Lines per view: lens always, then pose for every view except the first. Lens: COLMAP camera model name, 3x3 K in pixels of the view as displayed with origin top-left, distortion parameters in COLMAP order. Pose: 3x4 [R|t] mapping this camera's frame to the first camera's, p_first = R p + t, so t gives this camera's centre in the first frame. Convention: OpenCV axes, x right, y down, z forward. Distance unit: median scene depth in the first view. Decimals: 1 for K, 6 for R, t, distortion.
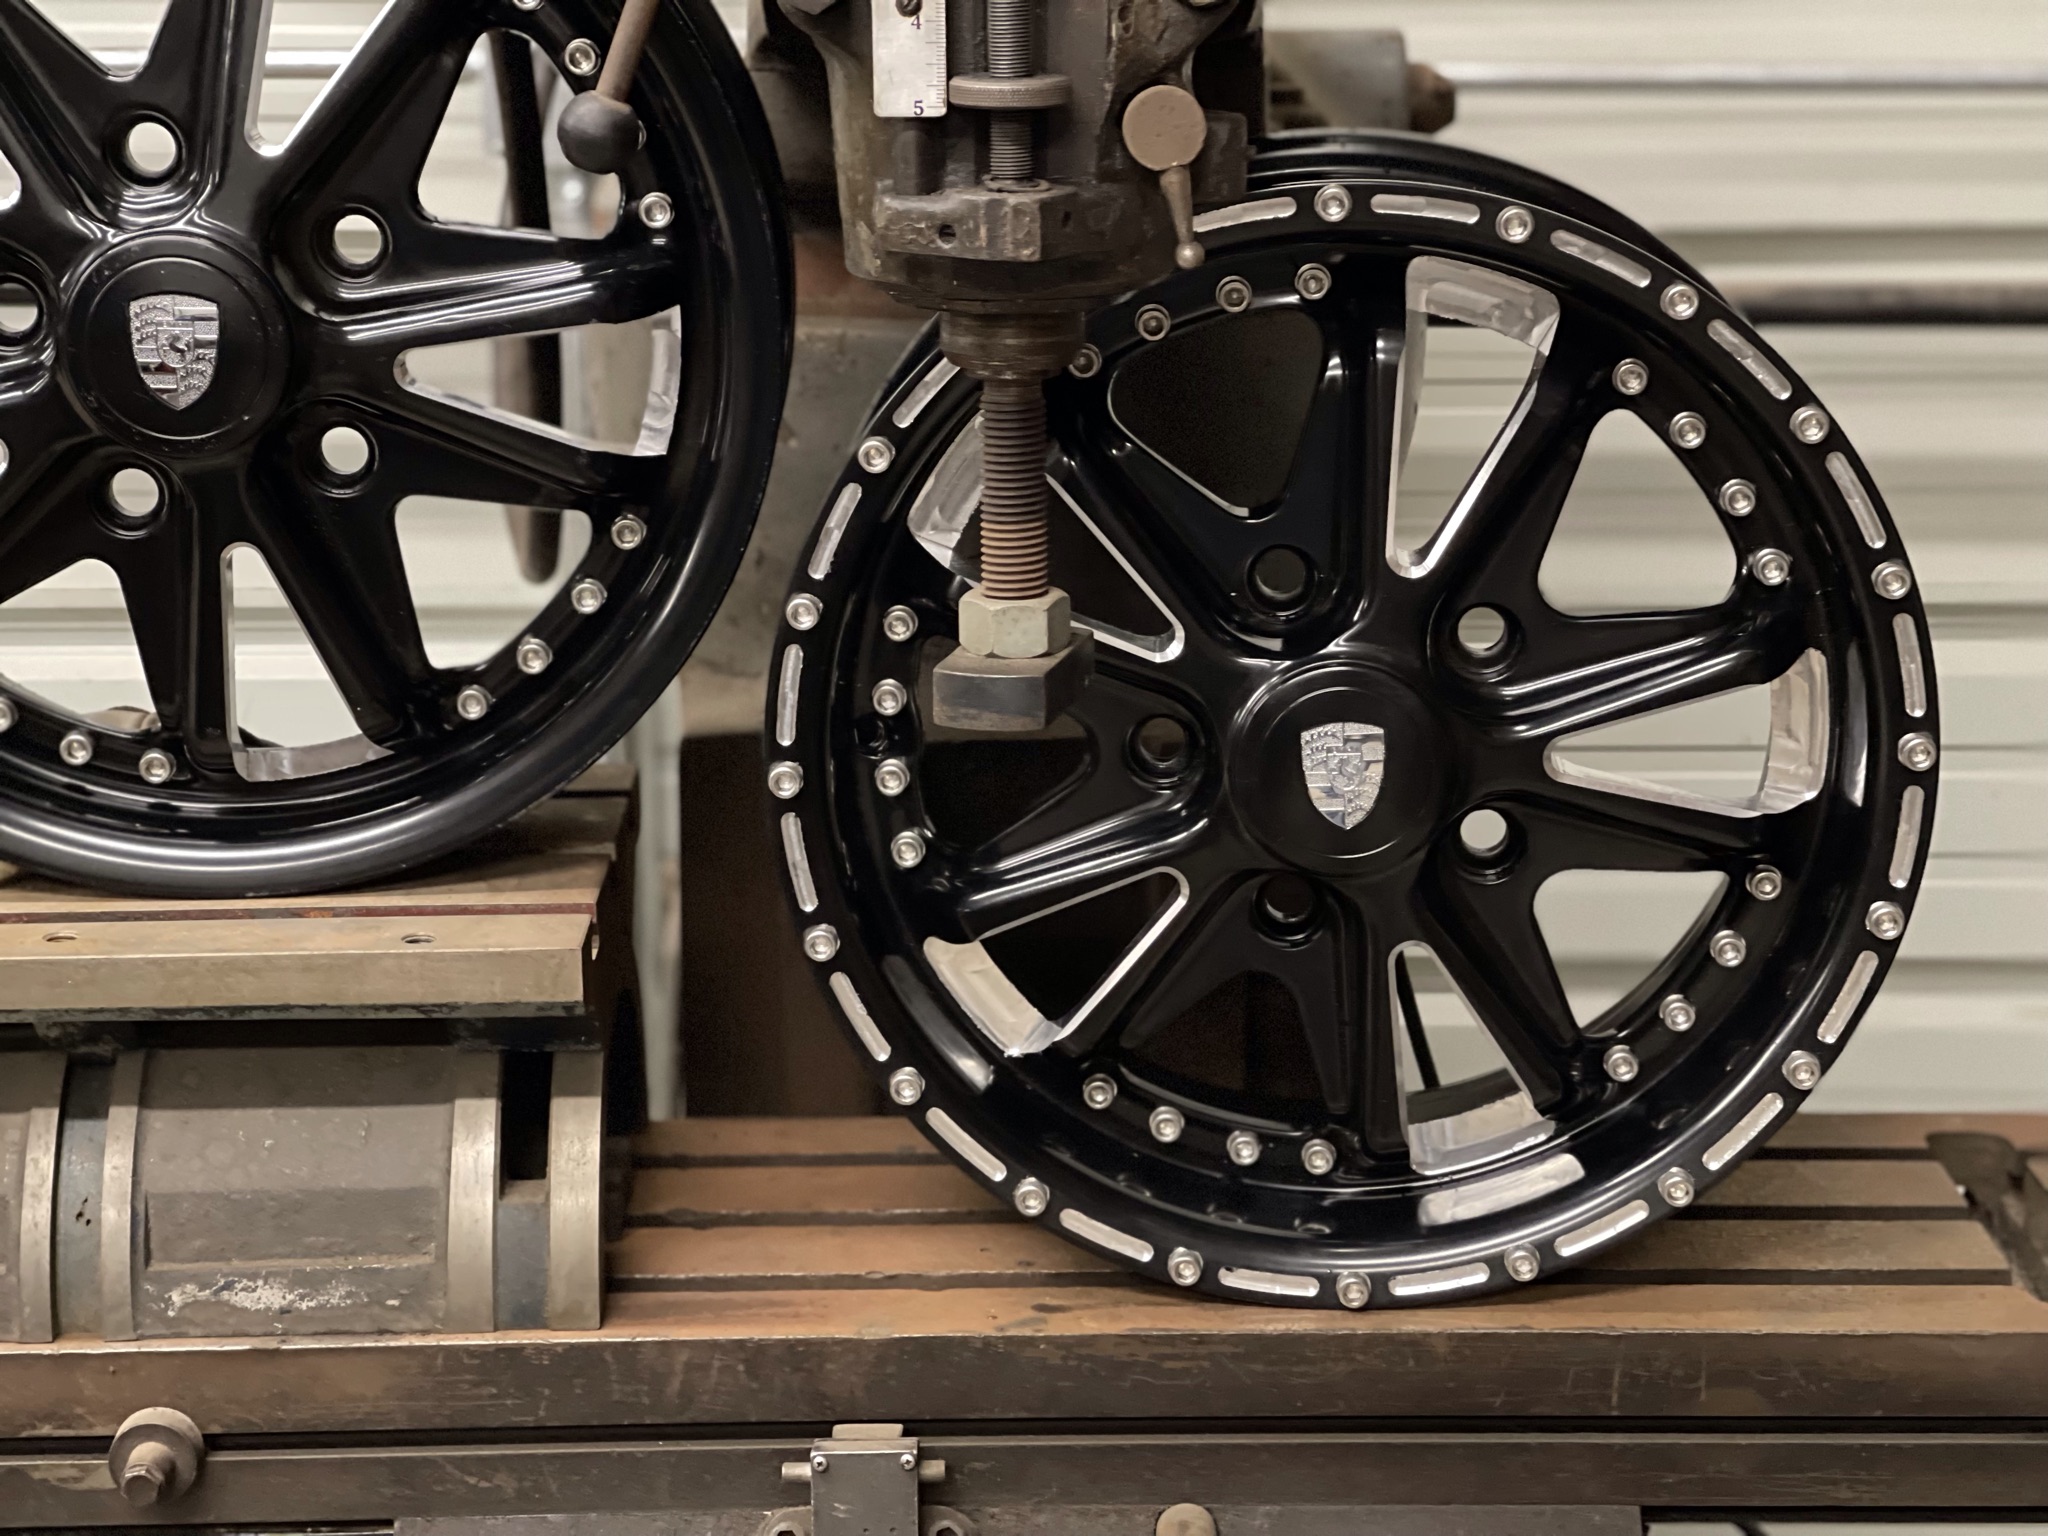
lens RADIAL K [[3802.4, 0, 1021.7], [0, 3802.4, 768.1], [0, 0, 1]] dist [0.182823, 0.000000]
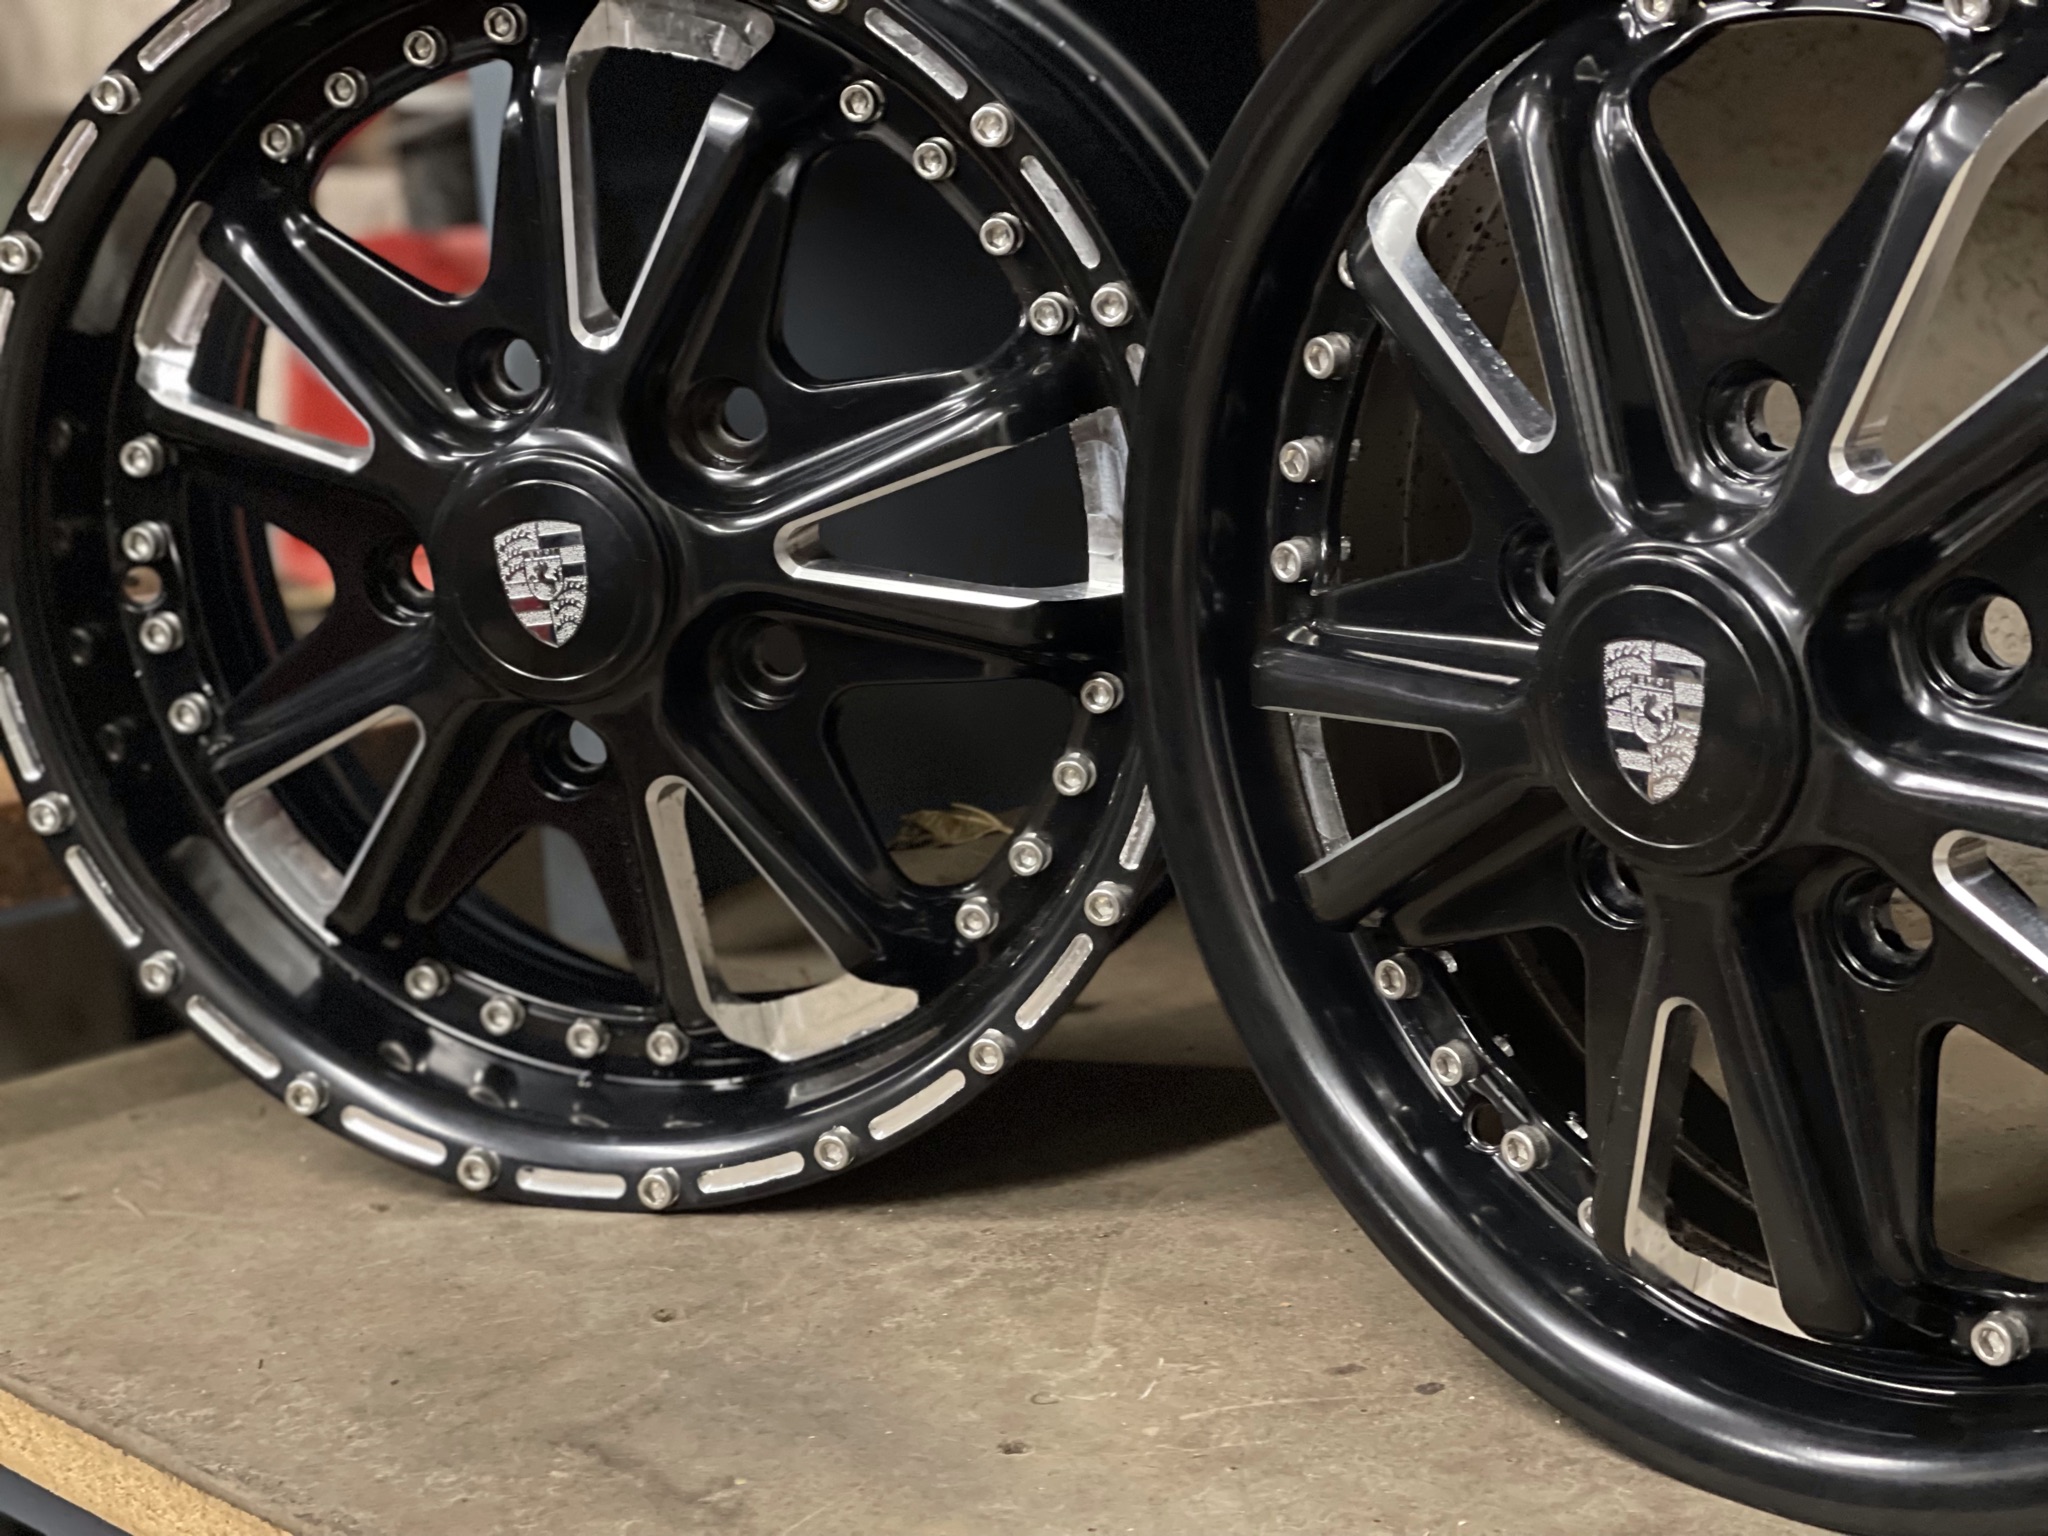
lens RADIAL K [[3802.4, 0, 1011.1], [0, 3802.4, 774.2], [0, 0, 1]] dist [0.182823, 0.000000]
pose [[0.968945, -0.051108, -0.241939, 0.383099], [0.040365, 0.997975, -0.049155, 0.089530], [0.243961, 0.037862, 0.969046, 0.177936]]
